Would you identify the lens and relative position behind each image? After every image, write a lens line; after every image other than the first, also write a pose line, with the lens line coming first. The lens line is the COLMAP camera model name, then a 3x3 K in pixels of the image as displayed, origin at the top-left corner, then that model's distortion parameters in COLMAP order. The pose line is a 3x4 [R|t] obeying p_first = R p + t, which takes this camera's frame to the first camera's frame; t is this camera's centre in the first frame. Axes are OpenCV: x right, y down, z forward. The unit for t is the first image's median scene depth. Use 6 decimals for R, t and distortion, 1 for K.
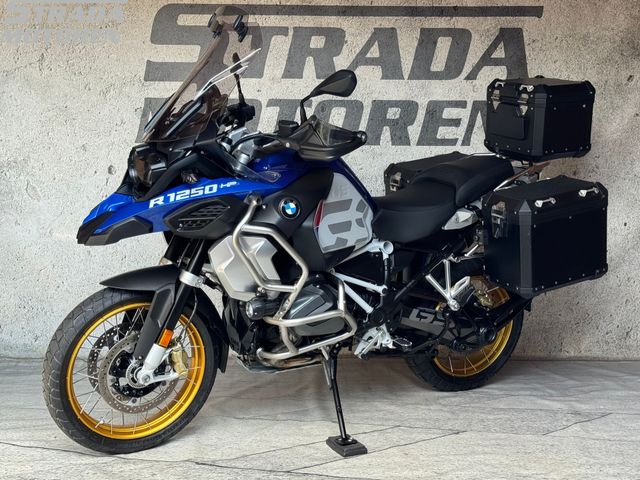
lens RADIAL K [[979.2, 0, 320.0], [0, 979.2, 240.0], [0, 0, 1]] dist [0.147782, -0.021085]
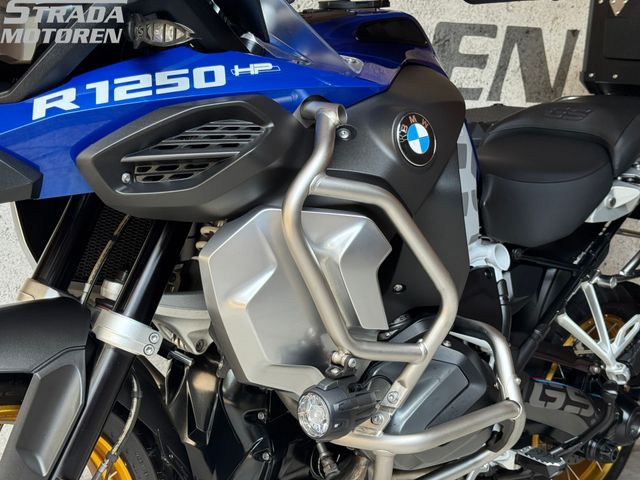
lens RADIAL K [[979.2, 0, 320.0], [0, 979.2, 240.0], [0, 0, 1]] dist [0.147782, -0.021085]
pose [[0.964218, -0.003766, 0.265083, -0.149299], [0.017303, 0.998661, -0.048751, 0.022060], [-0.264545, 0.051593, 0.962992, 0.582158]]
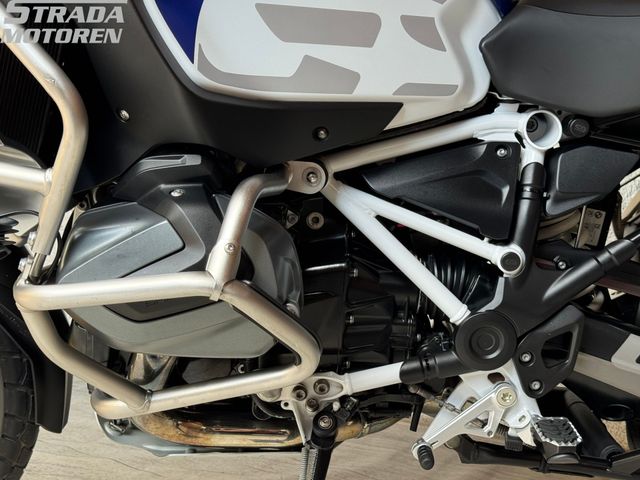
lens RADIAL K [[962.7, 0, 320.0], [0, 962.7, 240.0], [0, 0, 1]] dist [0.266245, 0.035288]
pose [[0.876427, 0.062054, -0.477519, 0.168119], [-0.090926, 0.995149, -0.037564, 0.065058], [0.472872, 0.076341, 0.877818, 0.710383]]
